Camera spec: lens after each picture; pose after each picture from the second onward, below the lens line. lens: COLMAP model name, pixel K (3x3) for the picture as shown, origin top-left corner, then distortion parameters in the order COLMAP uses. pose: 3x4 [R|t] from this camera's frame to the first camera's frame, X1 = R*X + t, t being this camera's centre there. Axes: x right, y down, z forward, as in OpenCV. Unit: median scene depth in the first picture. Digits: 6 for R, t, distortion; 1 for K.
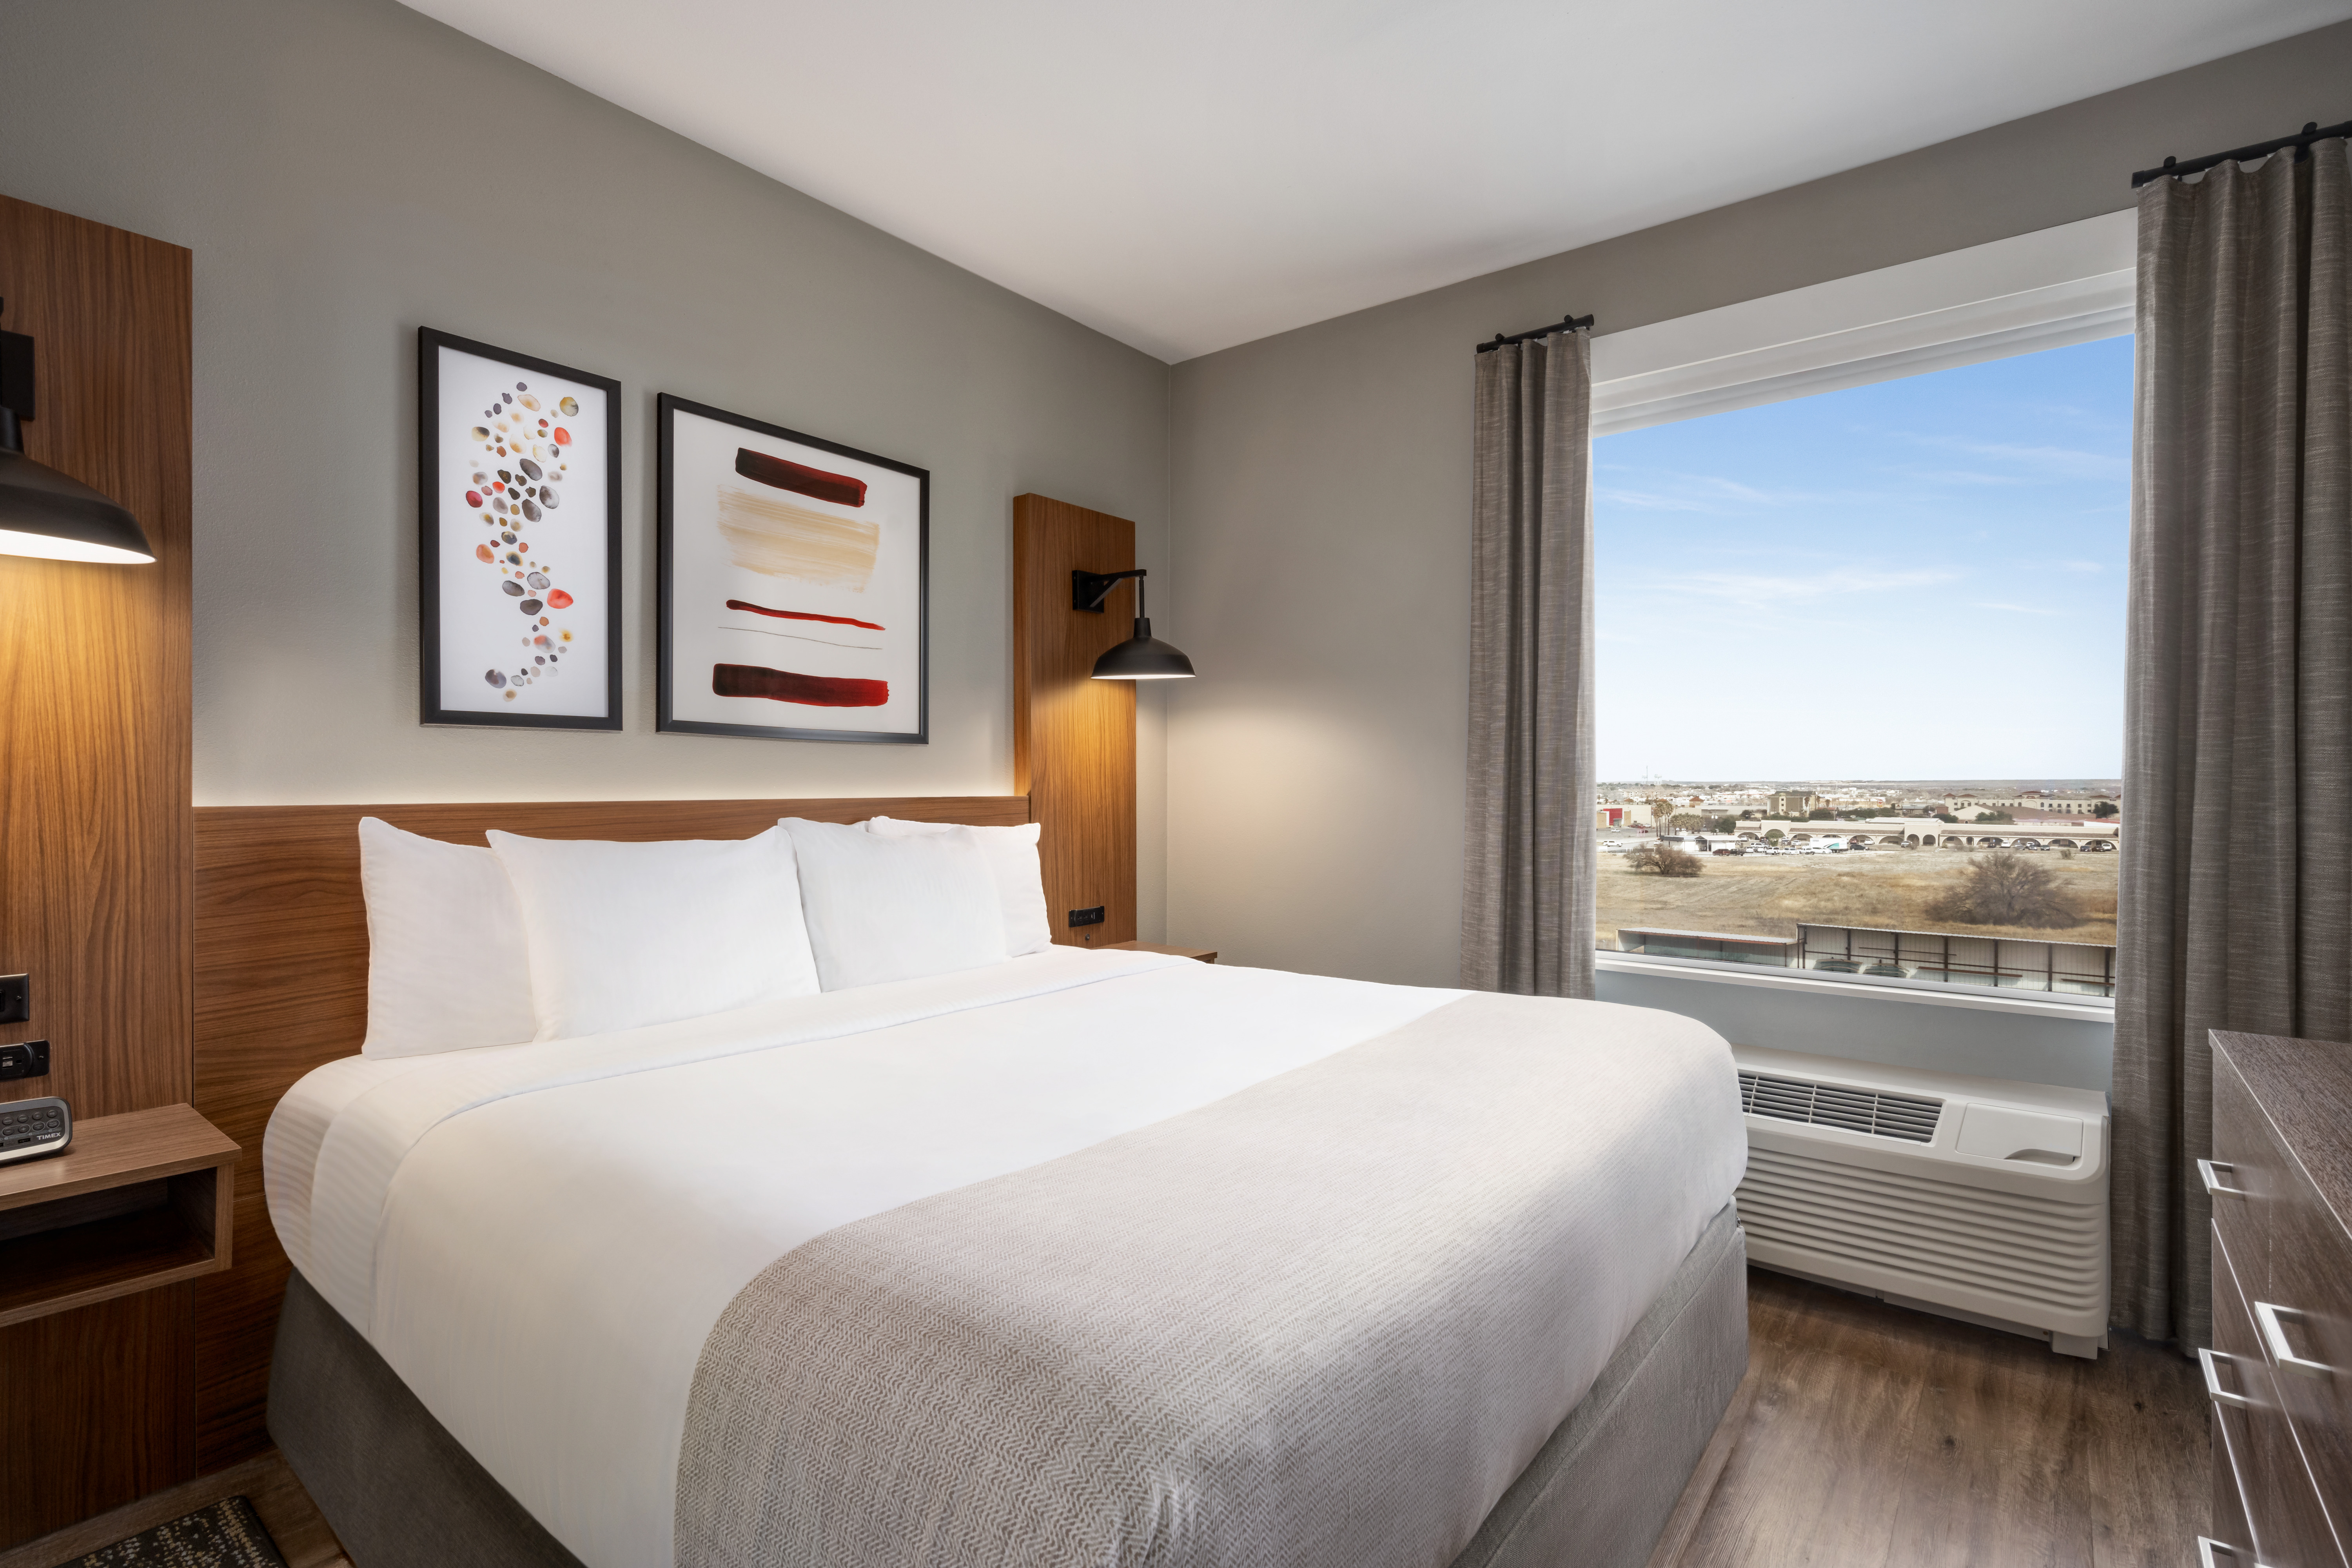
lens RADIAL K [[1090.6, 0, 1166.7], [0, 1090.6, 789.1], [0, 0, 1]] dist [0.003401, -0.000158]
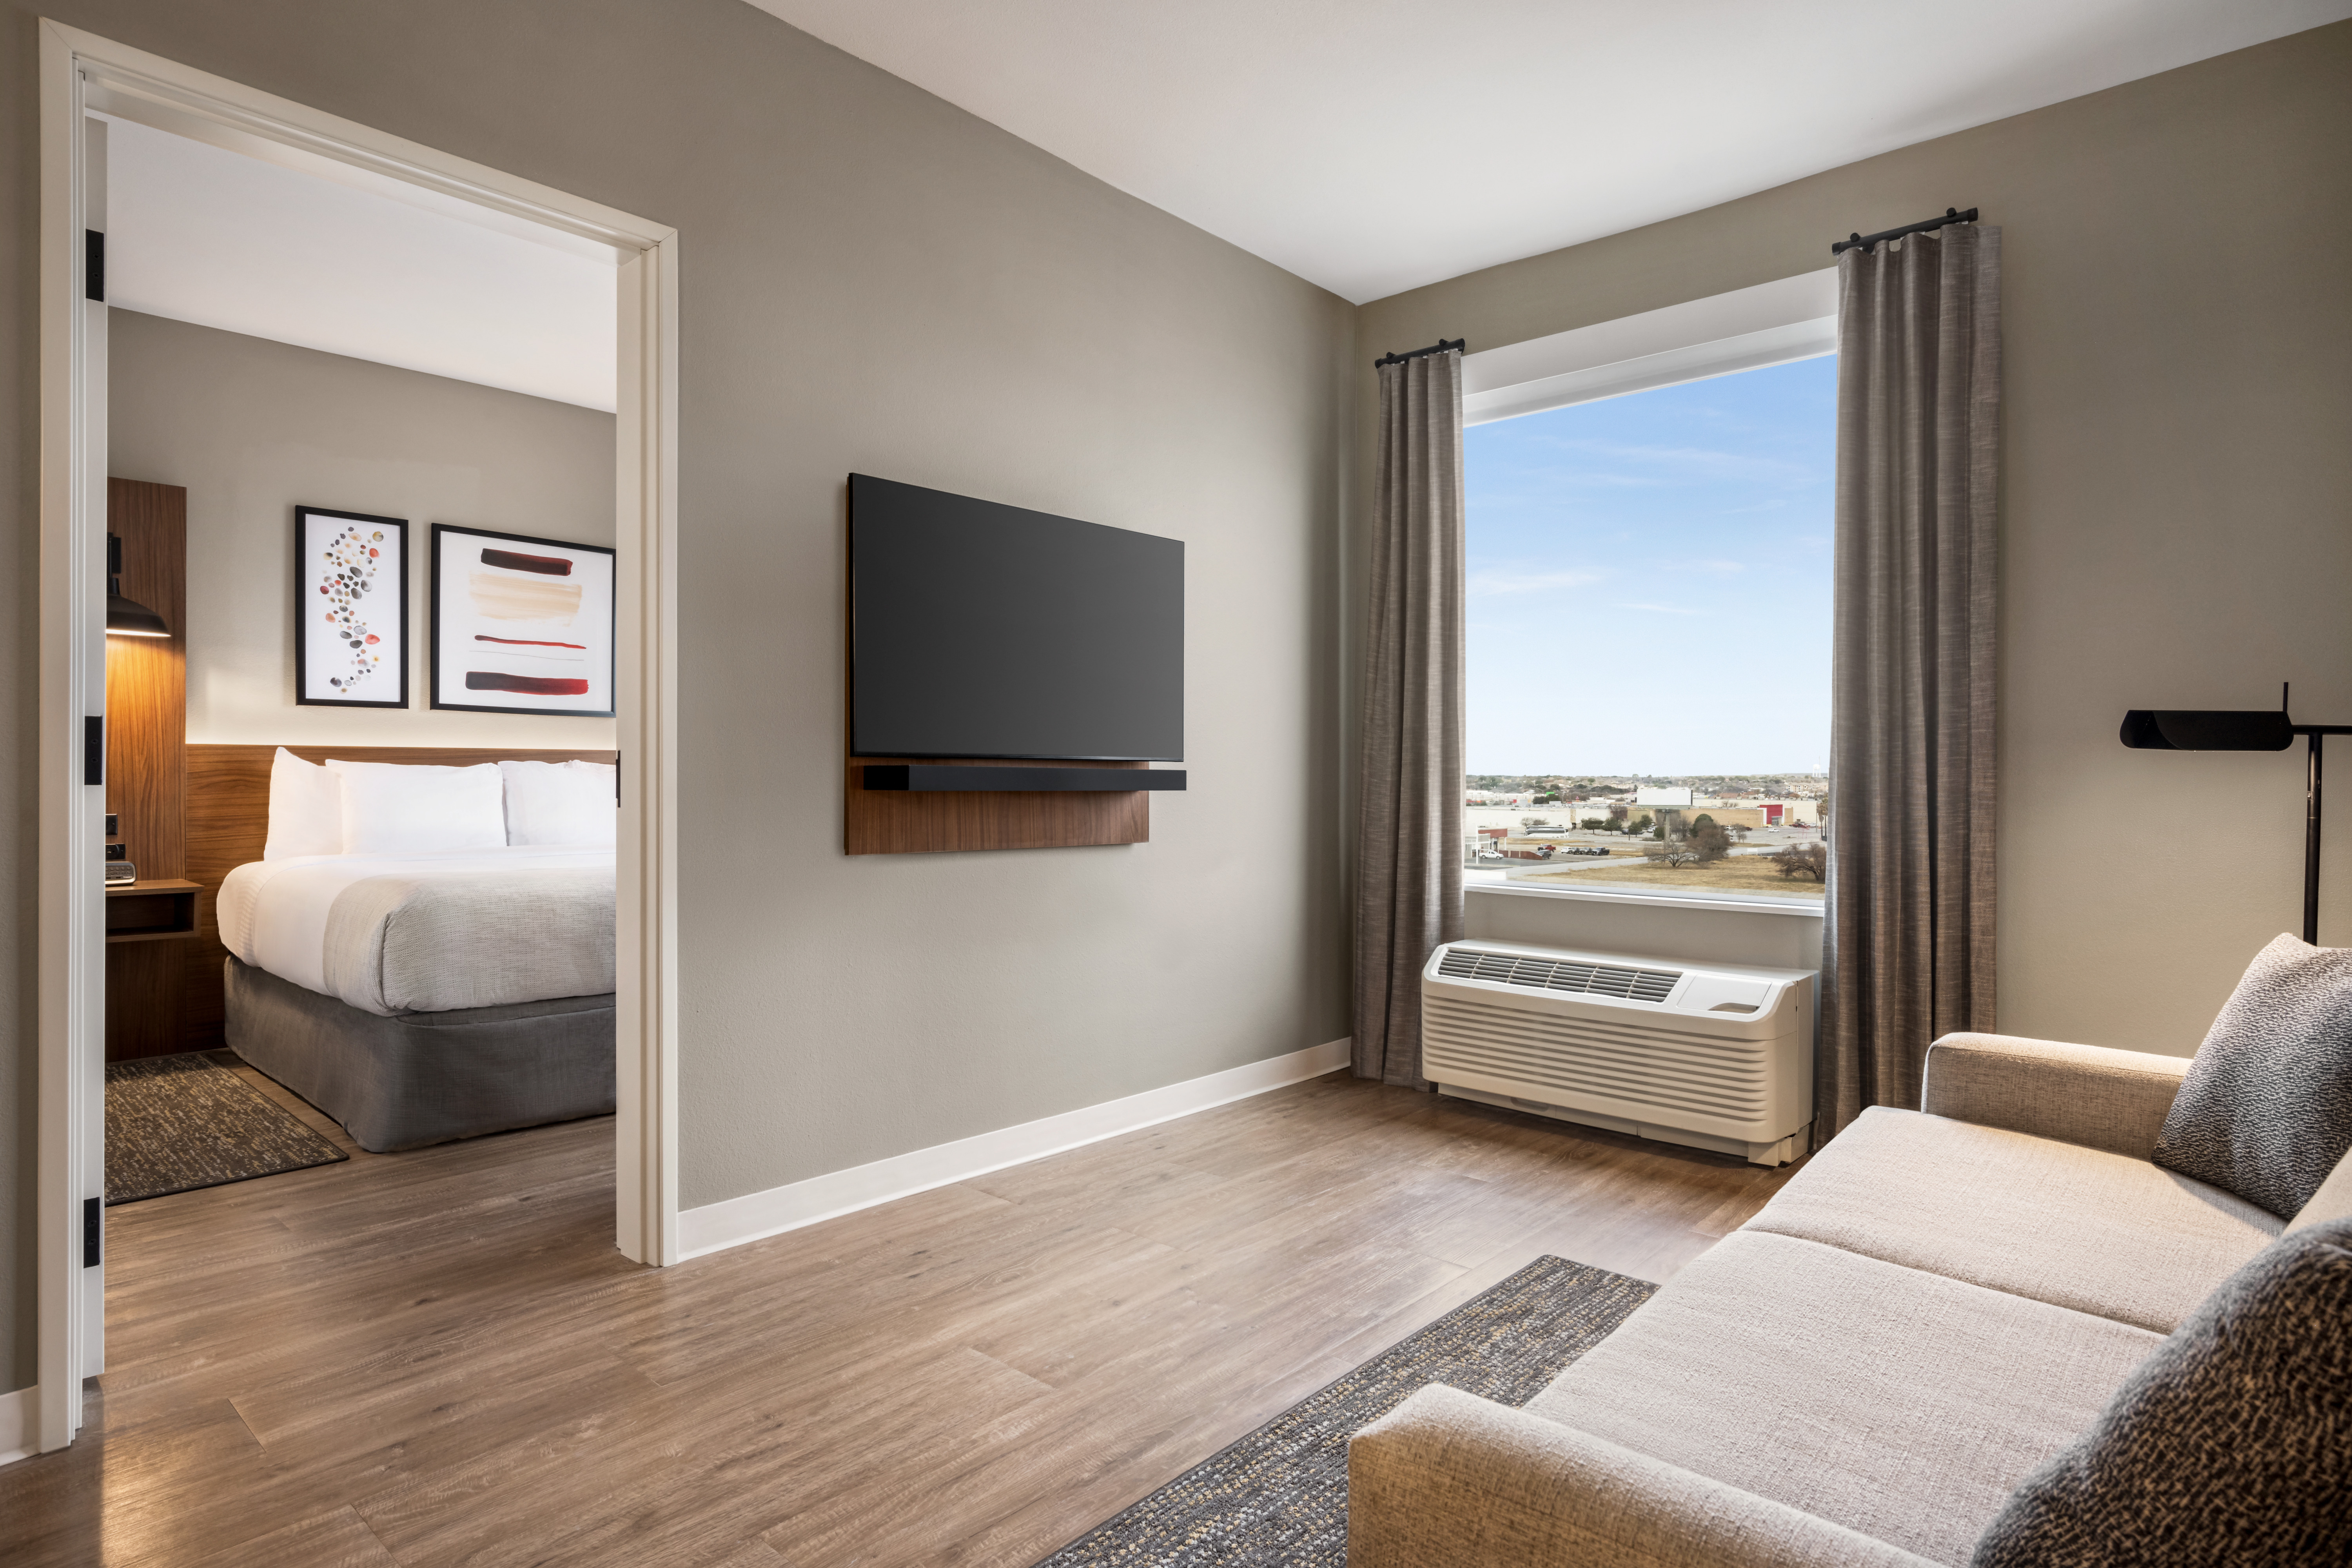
lens RADIAL K [[1245.4, 0, 1184.6], [0, 1245.4, 781.6], [0, 0, 1]] dist [-0.000028, 0.002283]
pose [[0.998450, 0.002426, -0.055608, 0.986070], [-0.002395, 0.999997, 0.000627, 0.068542], [0.055609, -0.000493, 0.998452, -1.093818]]
